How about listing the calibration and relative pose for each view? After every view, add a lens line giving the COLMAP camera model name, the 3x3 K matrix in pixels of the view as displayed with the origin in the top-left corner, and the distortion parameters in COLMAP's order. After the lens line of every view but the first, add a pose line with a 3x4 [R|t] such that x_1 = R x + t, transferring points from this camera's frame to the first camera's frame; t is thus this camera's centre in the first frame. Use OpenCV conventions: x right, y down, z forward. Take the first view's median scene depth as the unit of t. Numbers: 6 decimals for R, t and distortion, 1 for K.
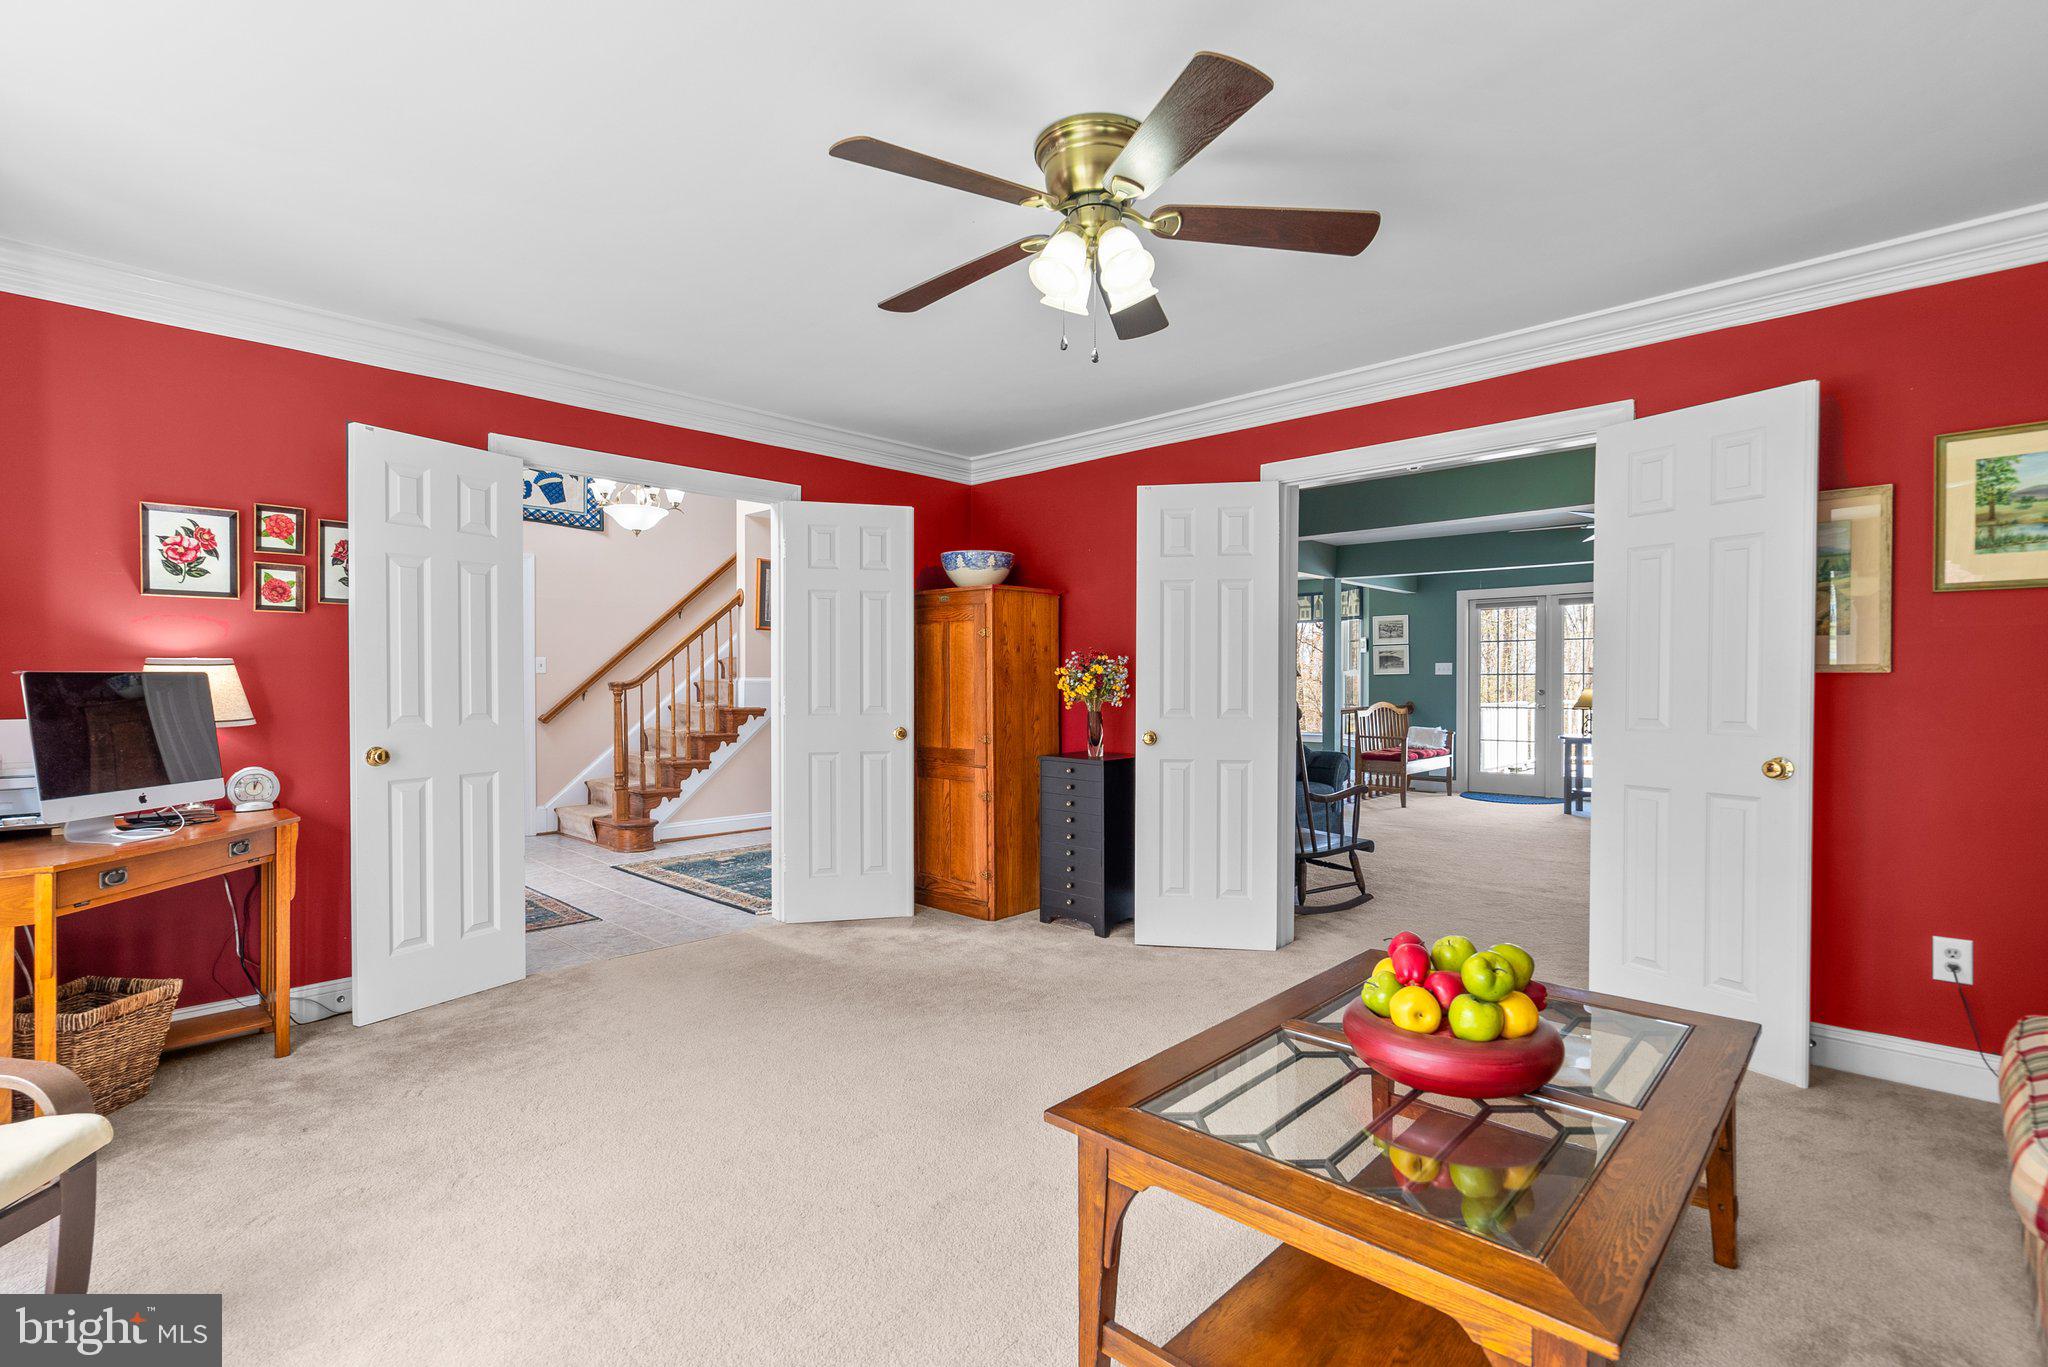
lens RADIAL K [[950.0, 0, 1024.2], [0, 950.0, 690.3], [0, 0, 1]] dist [0.004711, 0.000899]
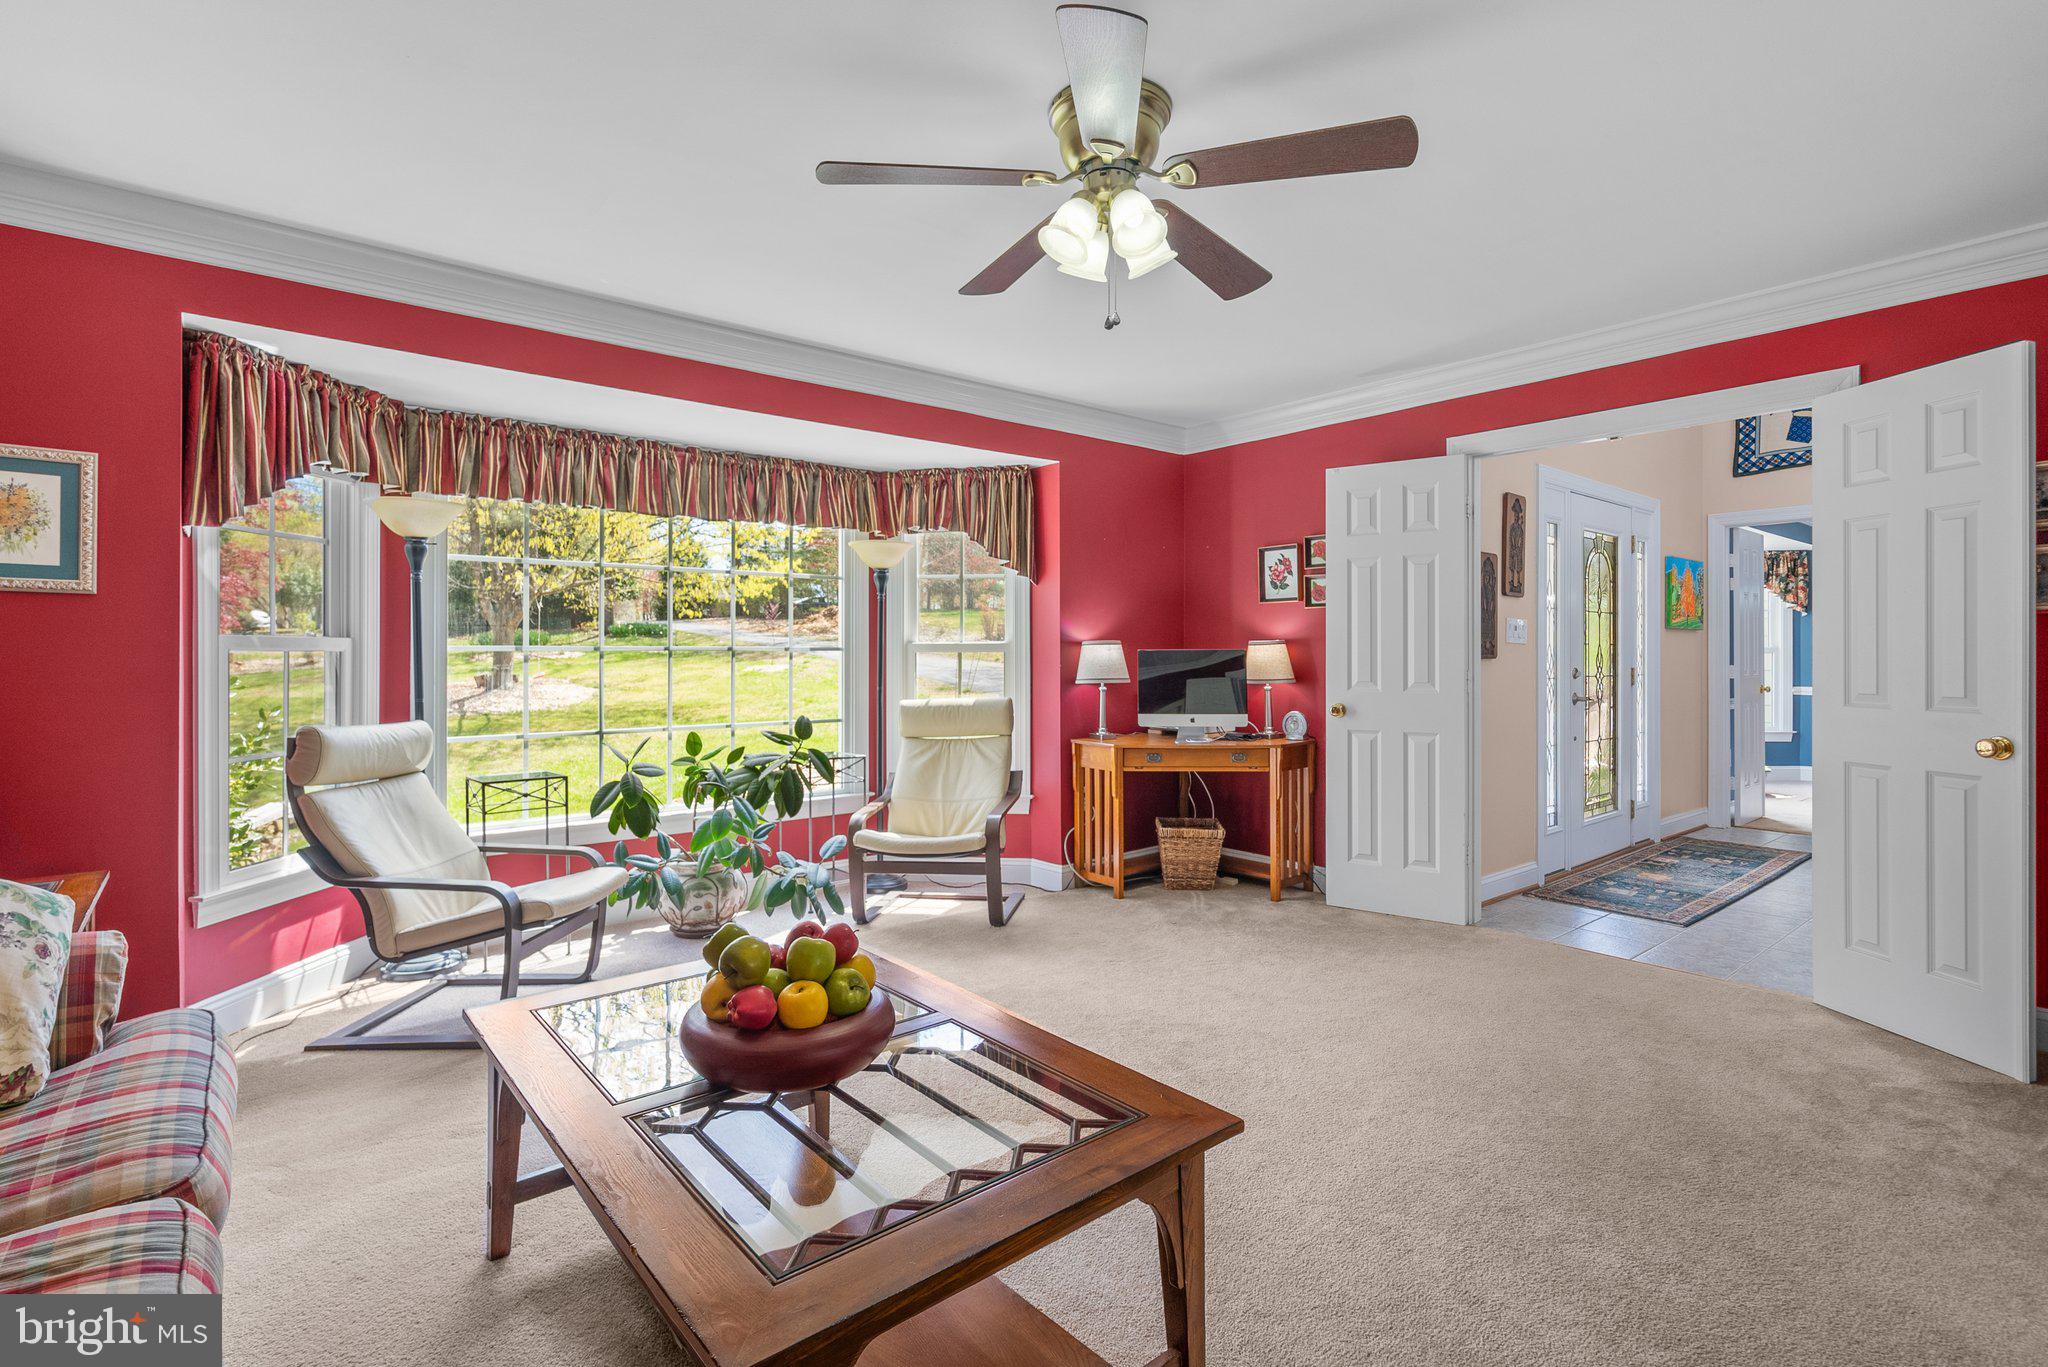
lens RADIAL K [[950.0, 0, 1011.9], [0, 950.0, 650.7], [0, 0, 1]] dist [0.004711, 0.000899]
pose [[-0.106195, -0.005740, -0.994329, 0.754982], [-0.011876, 0.999919, -0.004504, -0.004062], [0.994274, 0.011331, -0.106255, 0.719148]]
